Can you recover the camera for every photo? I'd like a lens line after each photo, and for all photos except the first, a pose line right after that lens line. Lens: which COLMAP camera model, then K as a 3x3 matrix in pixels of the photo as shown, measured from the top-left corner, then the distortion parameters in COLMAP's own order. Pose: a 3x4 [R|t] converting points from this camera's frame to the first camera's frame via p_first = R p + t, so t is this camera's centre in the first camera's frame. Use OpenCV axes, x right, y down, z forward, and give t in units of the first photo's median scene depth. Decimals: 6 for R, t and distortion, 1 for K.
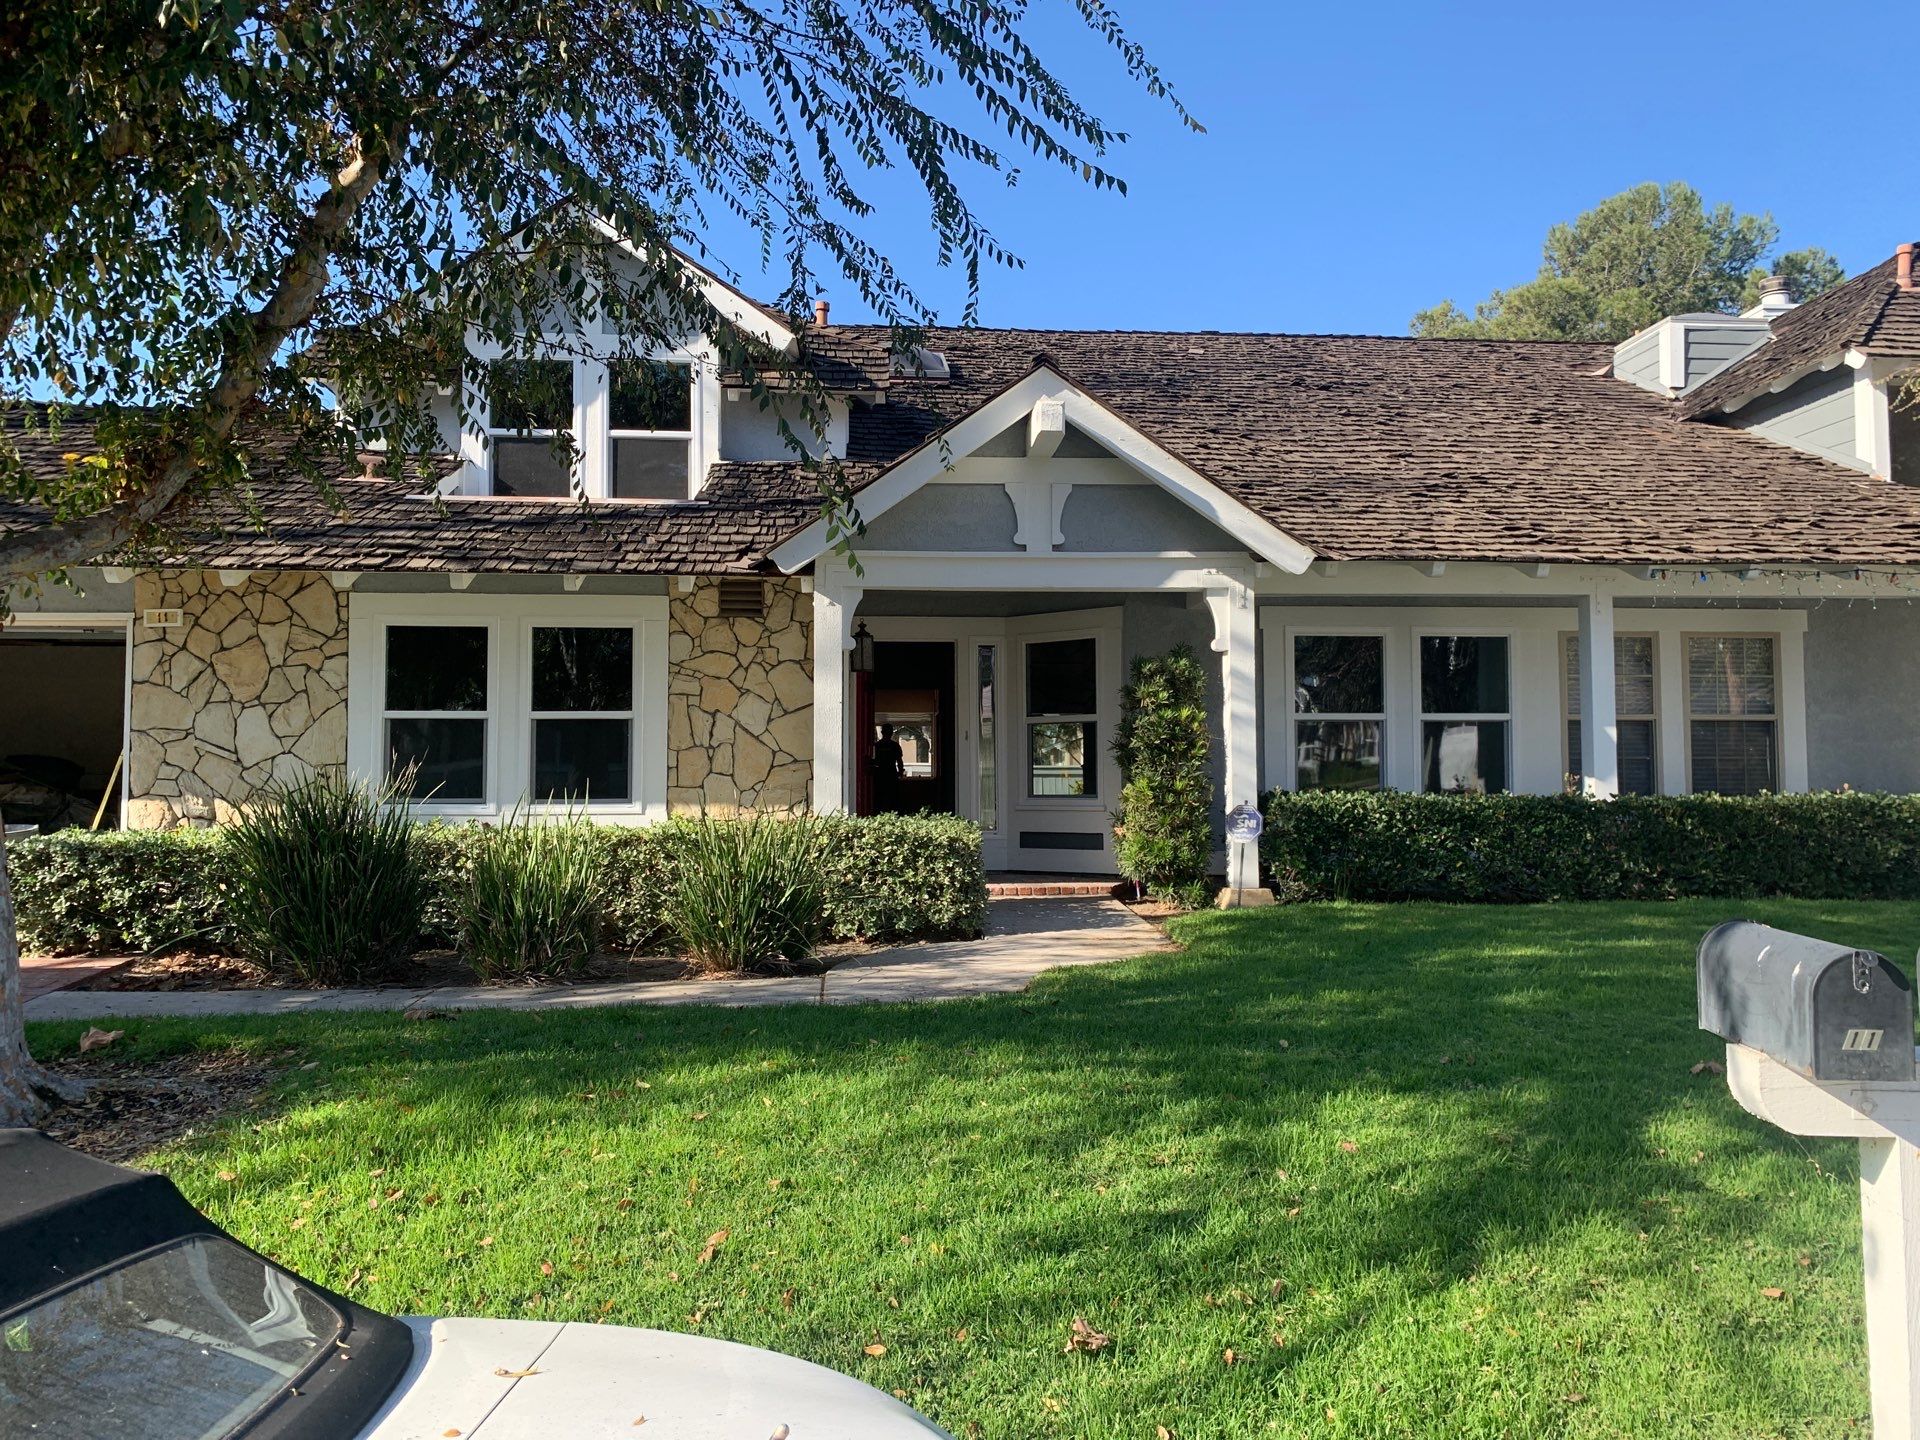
lens RADIAL K [[1453.7, 0, 961.8], [0, 1453.7, 723.1], [0, 0, 1]] dist [0.049074, -0.055453]
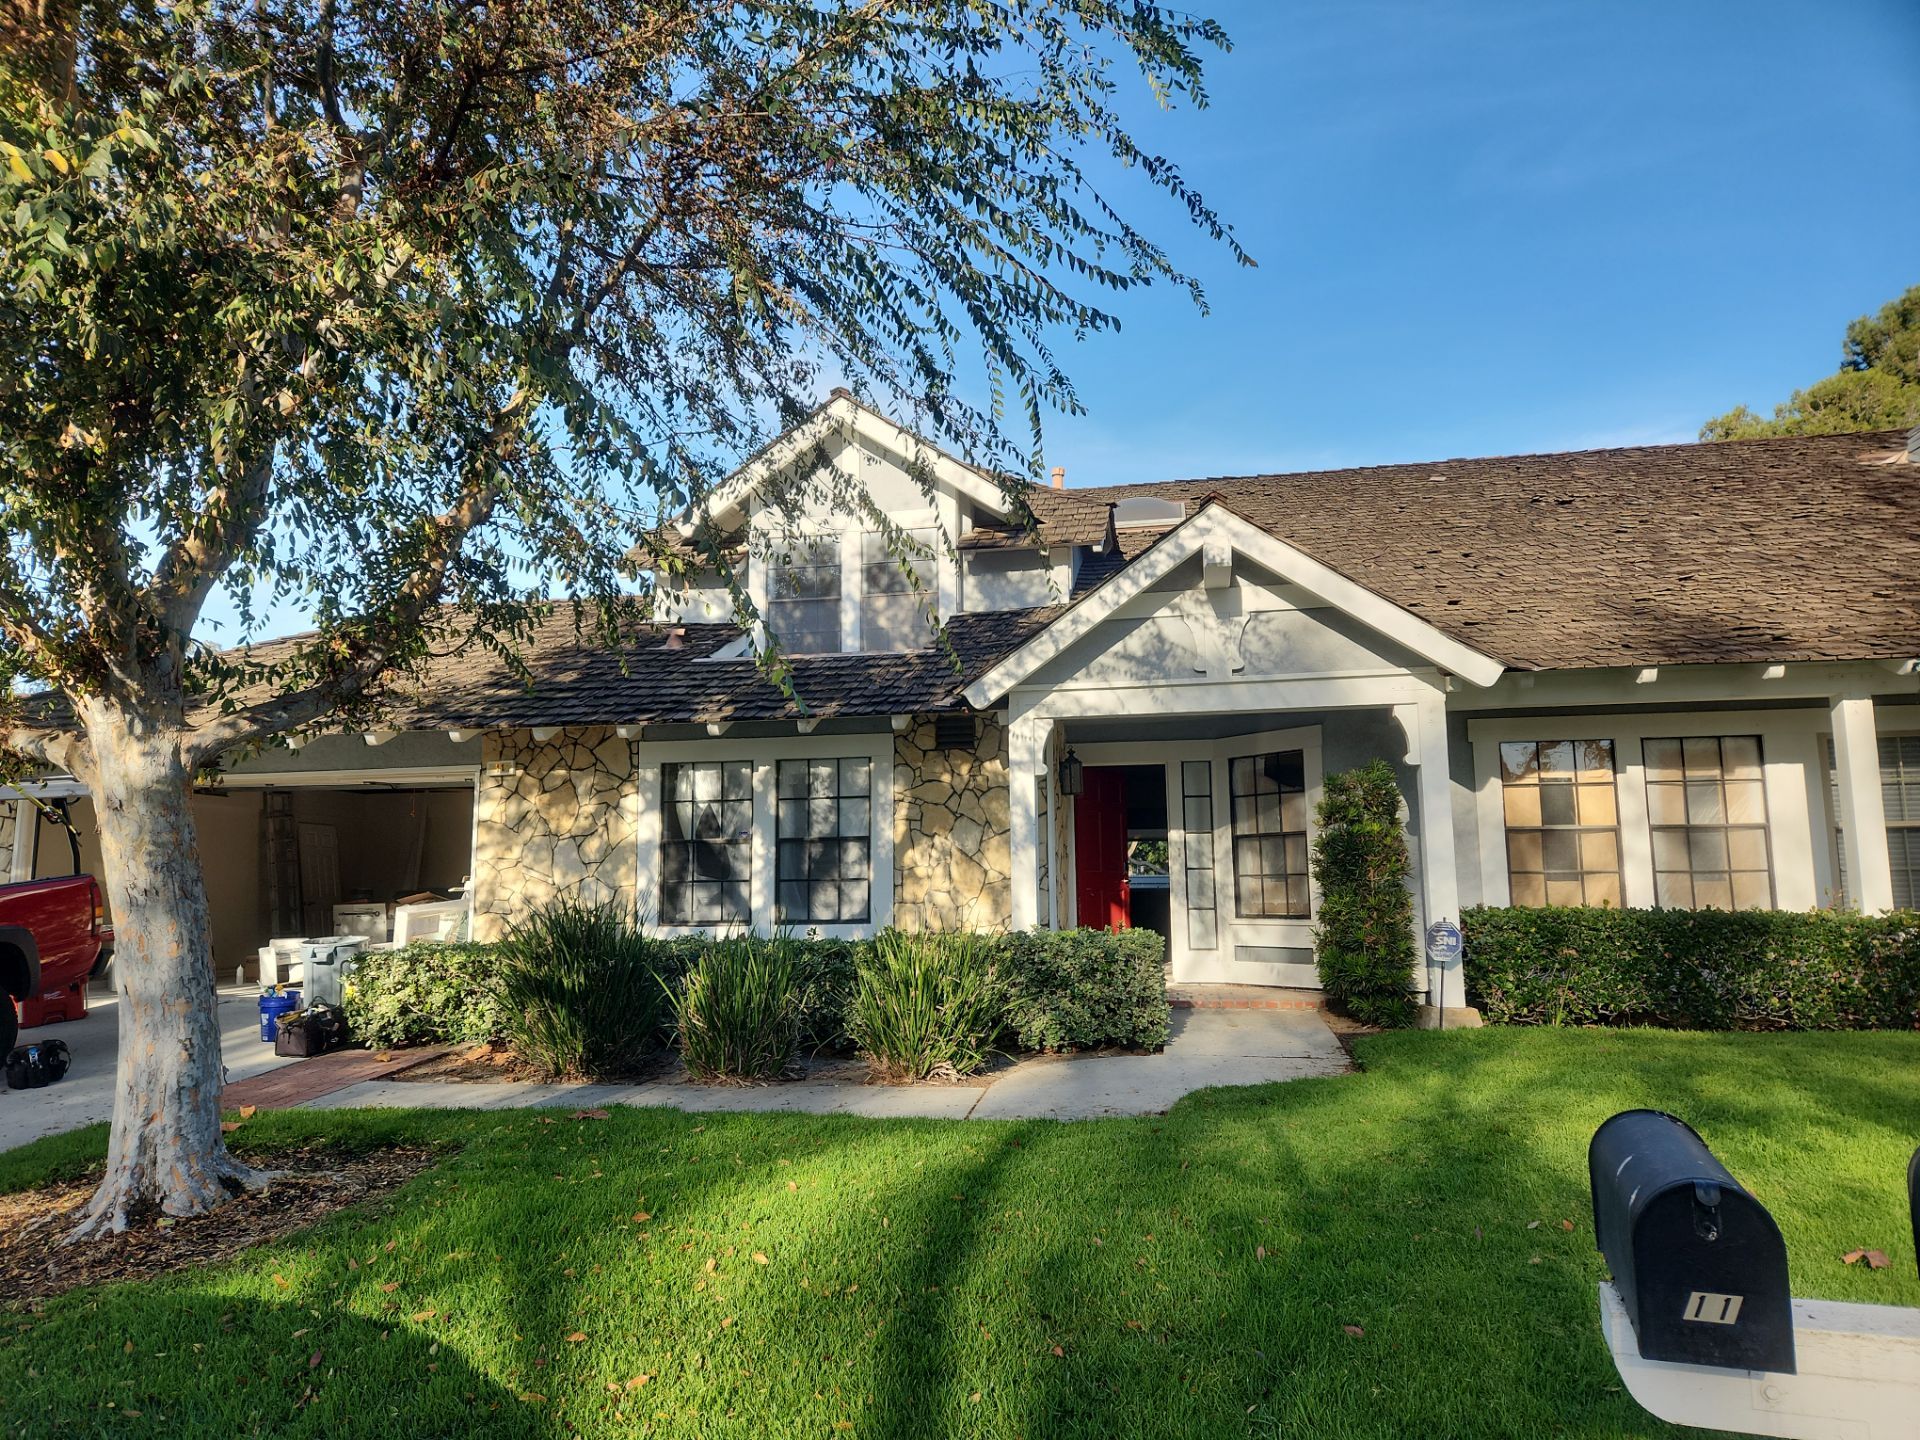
lens RADIAL K [[1274.6, 0, 926.8], [0, 1274.6, 722.3], [0, 0, 1]] dist [0.055118, -0.008958]
pose [[0.961513, -0.042666, -0.271425, 0.097248], [0.018158, 0.995577, -0.092173, -0.004065], [0.274157, 0.083697, 0.958036, 0.057783]]
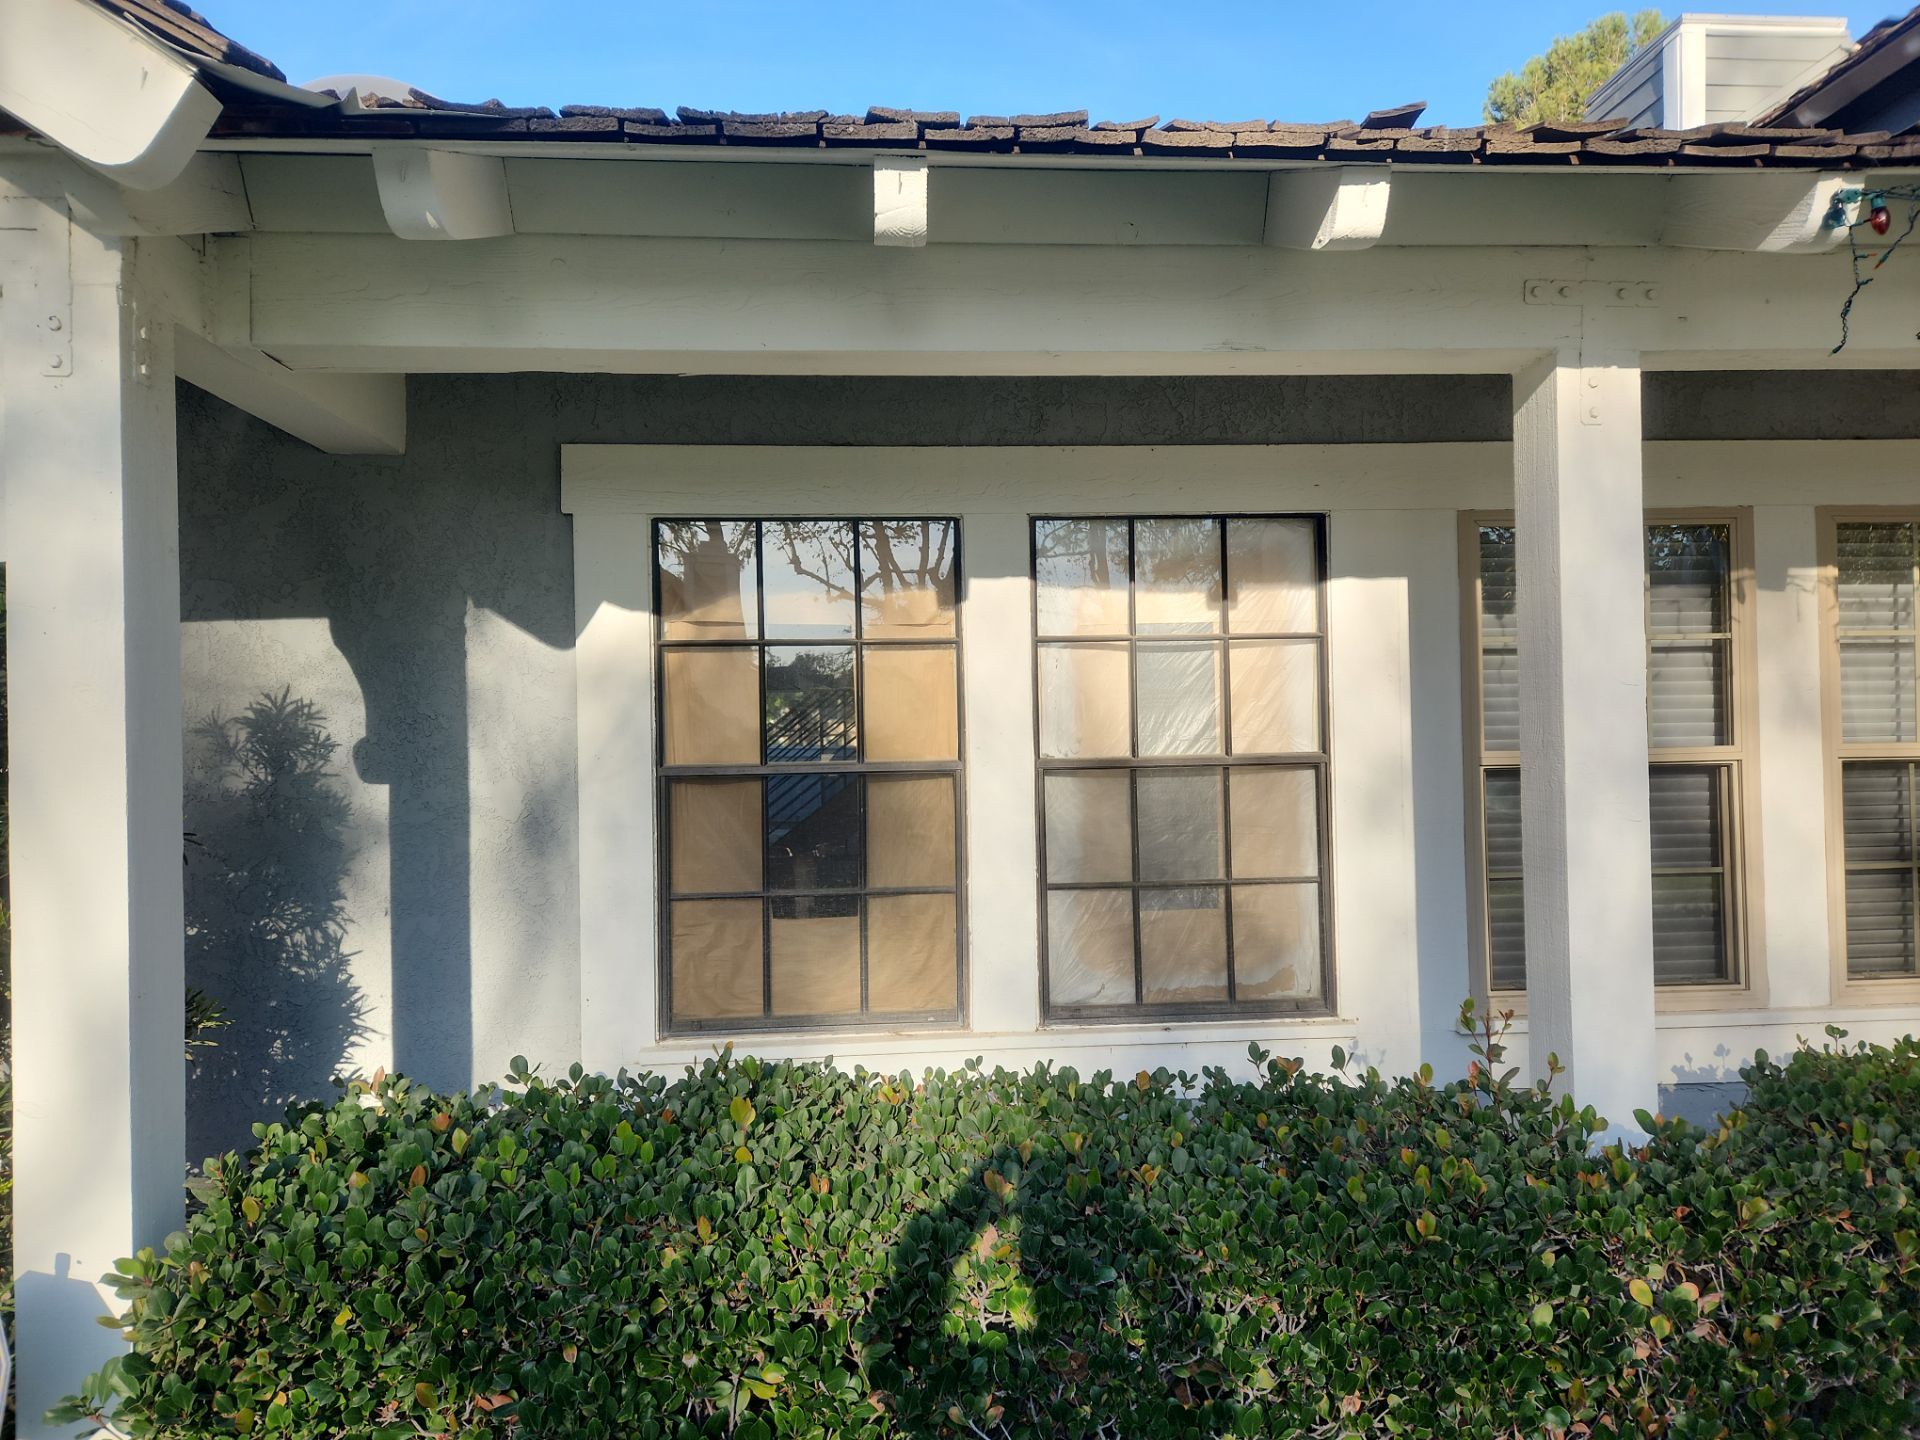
lens RADIAL K [[1274.6, 0, 965.8], [0, 1274.6, 718.0], [0, 0, 1]] dist [0.055118, -0.008958]
pose [[0.999892, -0.008002, -0.012361, 0.323509], [0.008475, 0.999216, 0.038661, -0.029852], [0.012042, -0.038762, 0.999176, 0.765735]]
